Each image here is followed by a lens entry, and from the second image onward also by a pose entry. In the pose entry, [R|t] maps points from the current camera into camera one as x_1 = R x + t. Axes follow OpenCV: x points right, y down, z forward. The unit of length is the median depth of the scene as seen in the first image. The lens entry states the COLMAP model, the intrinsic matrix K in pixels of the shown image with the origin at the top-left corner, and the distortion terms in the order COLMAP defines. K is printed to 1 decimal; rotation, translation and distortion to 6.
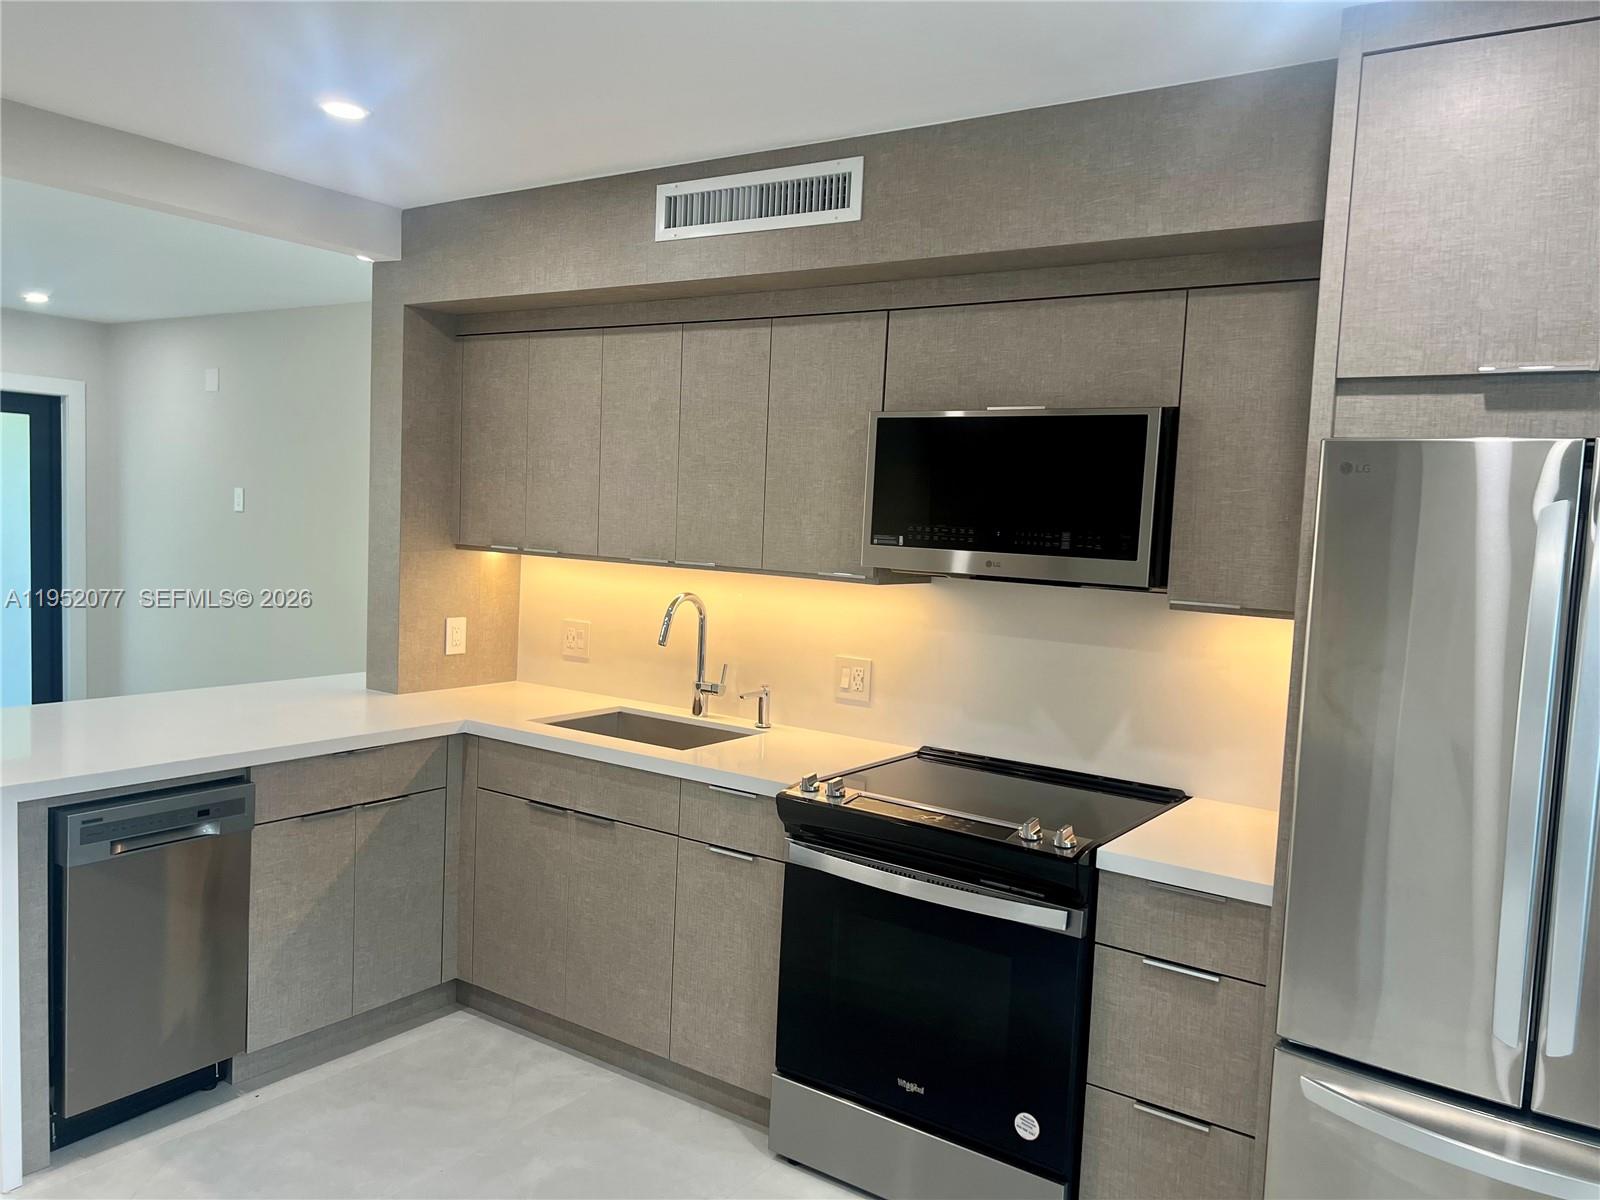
lens RADIAL K [[1197.0, 0, 843.1], [0, 1197.0, 607.1], [0, 0, 1]] dist [0.074127, -0.086860]
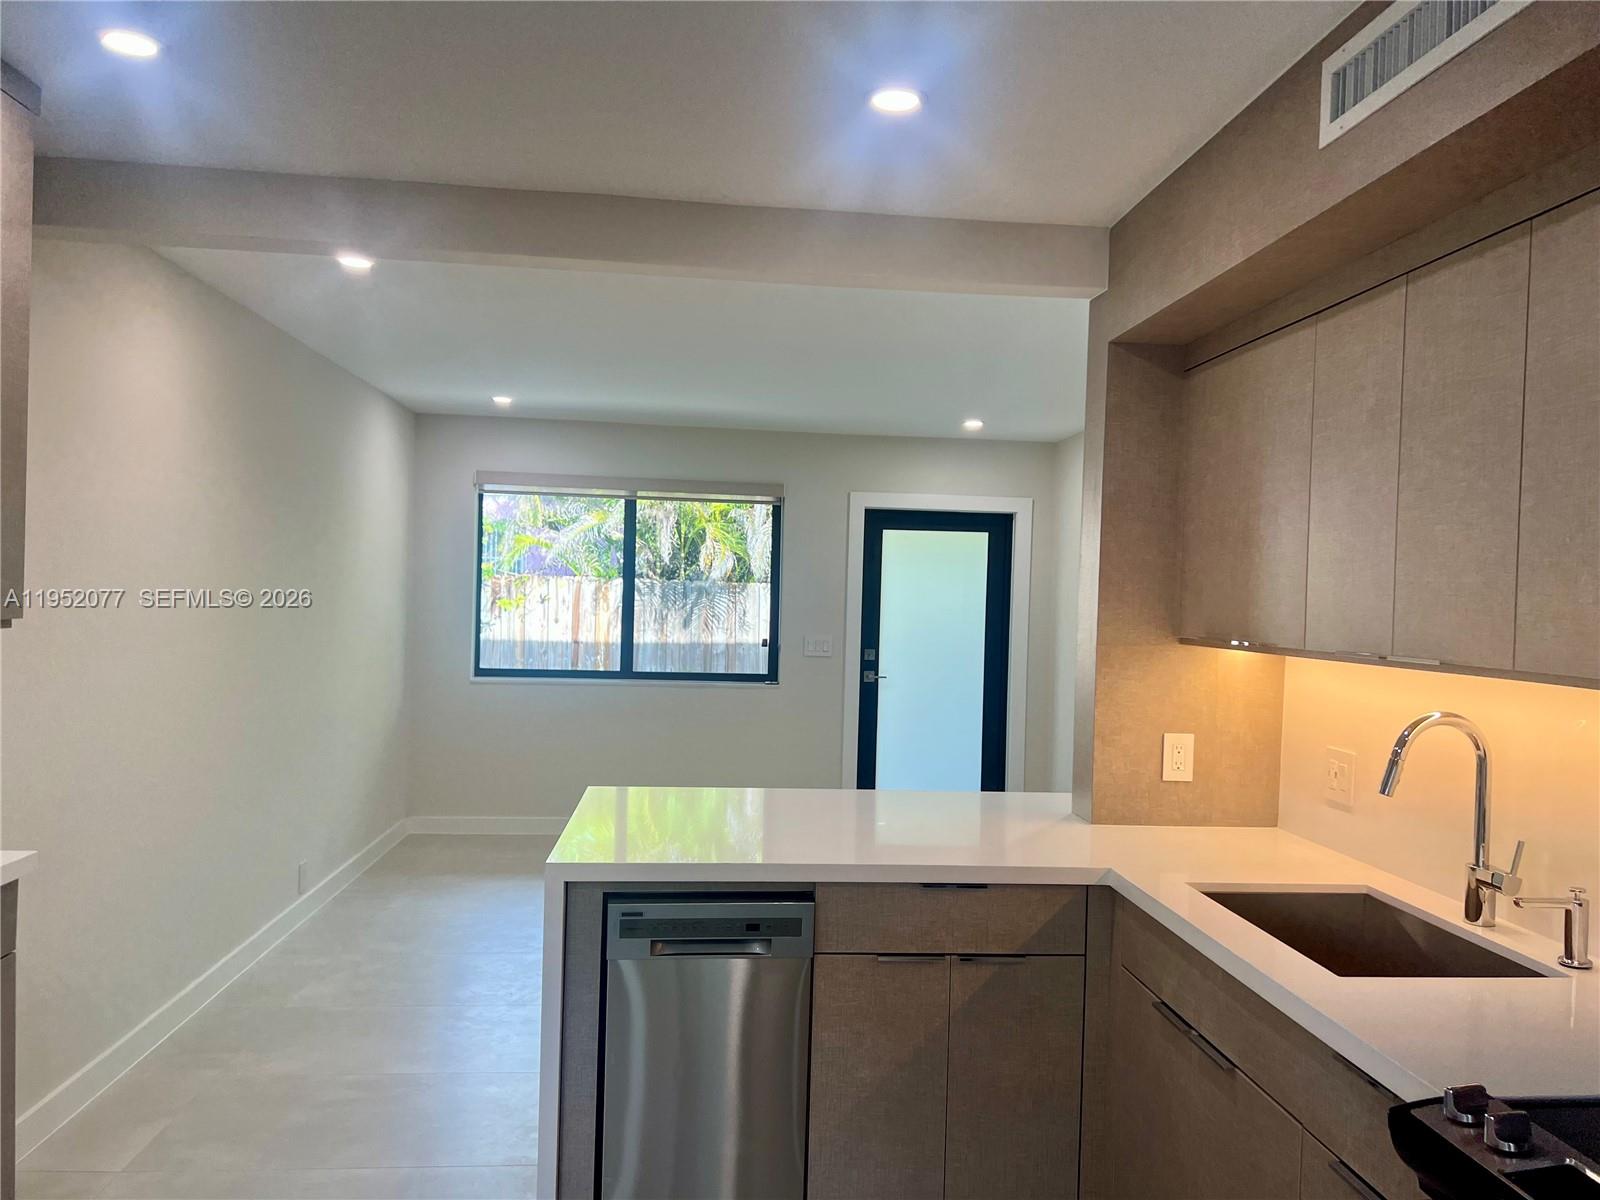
lens RADIAL K [[1197.0, 0, 827.9], [0, 1197.0, 607.6], [0, 0, 1]] dist [0.074127, -0.086860]
pose [[0.621886, -0.021810, -0.782804, 0.168913], [-0.059205, 0.995442, -0.074769, -0.000366], [0.780866, 0.092843, 0.617761, 0.404255]]
